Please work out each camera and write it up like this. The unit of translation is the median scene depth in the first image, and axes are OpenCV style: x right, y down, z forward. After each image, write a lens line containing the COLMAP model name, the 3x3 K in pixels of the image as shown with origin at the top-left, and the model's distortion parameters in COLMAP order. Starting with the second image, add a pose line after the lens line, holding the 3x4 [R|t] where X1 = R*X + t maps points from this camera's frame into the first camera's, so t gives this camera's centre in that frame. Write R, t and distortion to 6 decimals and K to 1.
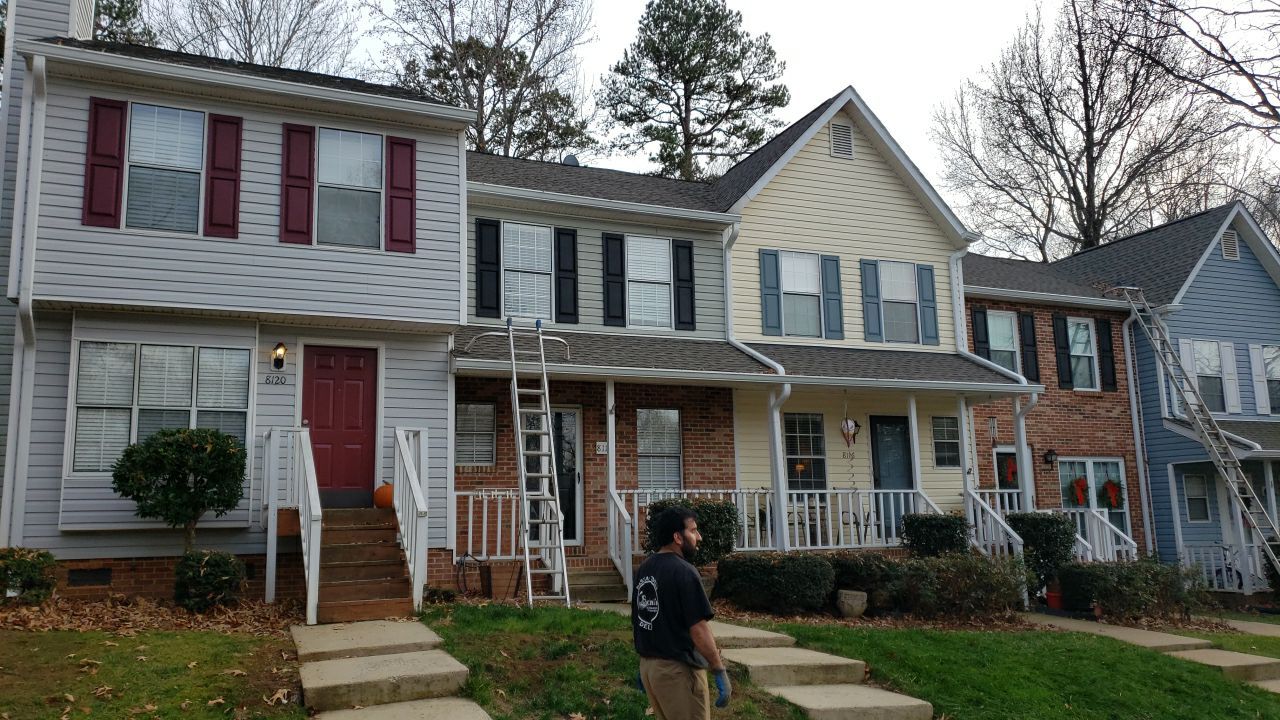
lens RADIAL K [[1007.7, 0, 640.0], [0, 1007.7, 360.0], [0, 0, 1]] dist [0.093889, -0.223289]
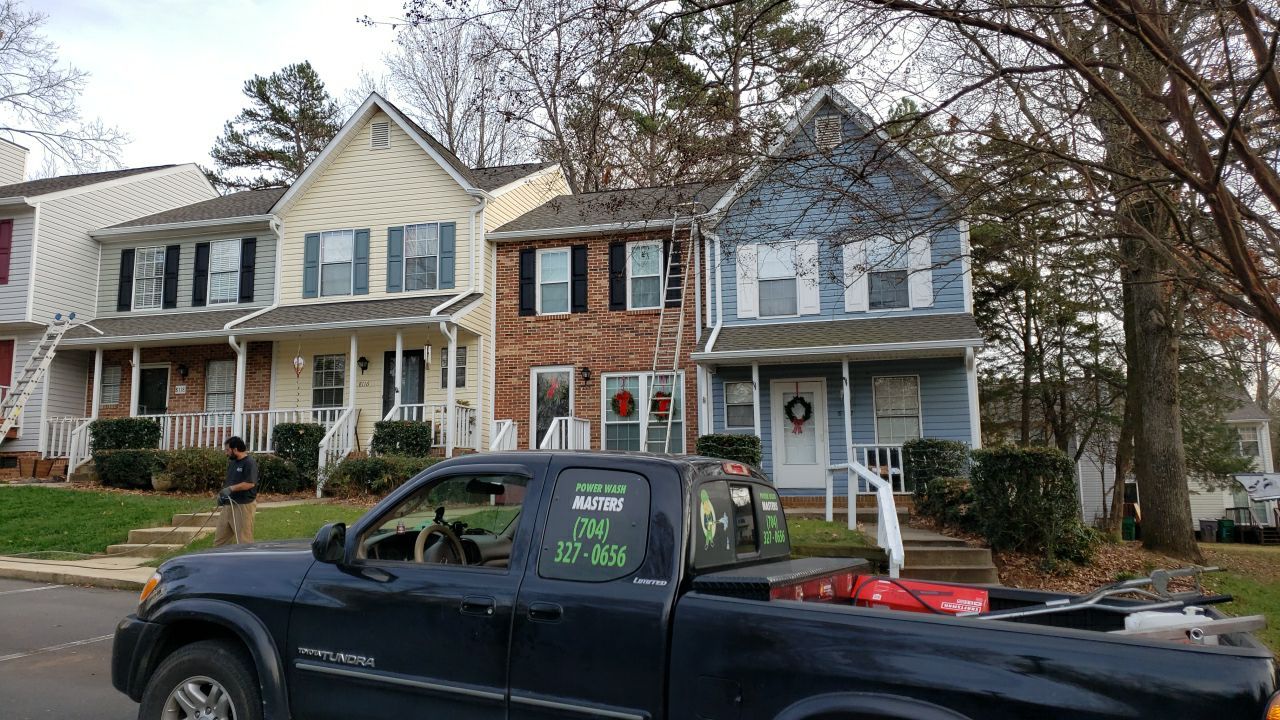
lens RADIAL K [[1007.7, 0, 640.0], [0, 1007.7, 360.0], [0, 0, 1]] dist [0.093889, -0.223289]
pose [[0.797576, -0.076864, -0.598301, 1.264145], [0.096726, 0.995310, 0.001075, 0.096674], [0.595413, -0.058729, 0.801271, 0.181096]]
